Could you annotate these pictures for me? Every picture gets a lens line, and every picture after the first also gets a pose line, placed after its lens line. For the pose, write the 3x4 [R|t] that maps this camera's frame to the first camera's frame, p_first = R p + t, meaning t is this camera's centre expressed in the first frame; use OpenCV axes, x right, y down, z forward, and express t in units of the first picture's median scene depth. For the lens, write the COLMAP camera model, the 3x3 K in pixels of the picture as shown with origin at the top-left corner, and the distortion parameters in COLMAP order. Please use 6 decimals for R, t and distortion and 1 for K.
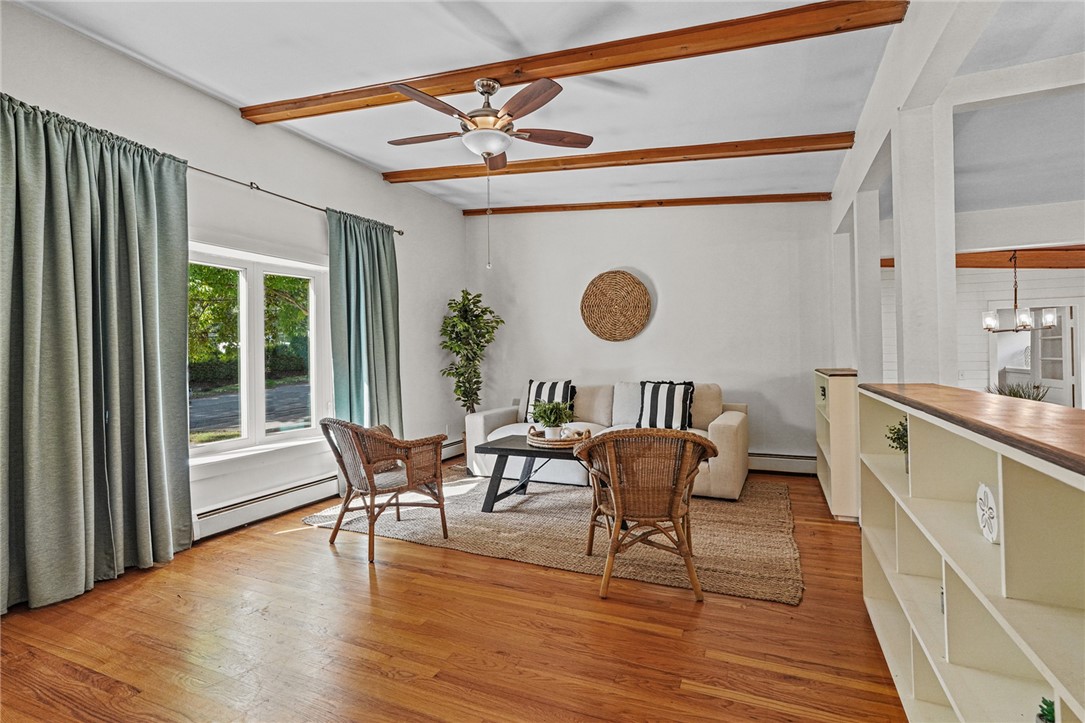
lens RADIAL K [[508.7, 0, 542.5], [0, 508.7, 361.5], [0, 0, 1]] dist [0.031504, -0.000034]
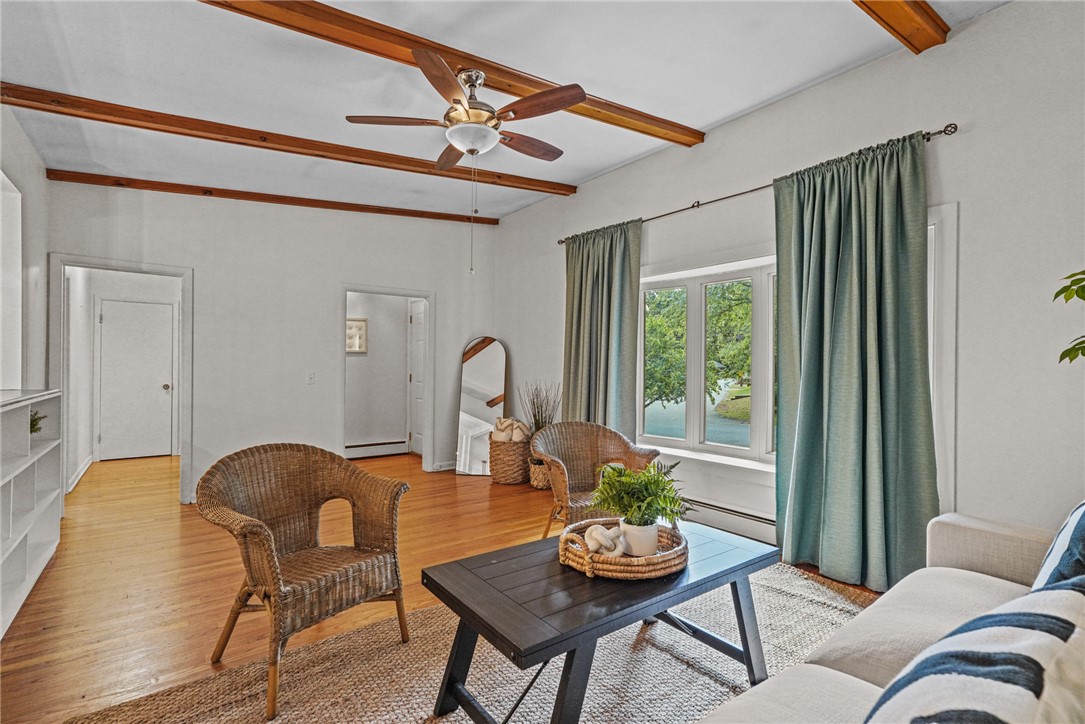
lens RADIAL K [[508.7, 0, 542.5], [0, 508.7, 362.0], [0, 0, 1]] dist [0.031504, -0.000034]
pose [[-0.491542, 0.019808, -0.870628, 0.479191], [-0.009191, 0.999568, 0.027931, -0.041650], [0.870805, 0.021731, -0.491148, 1.165039]]
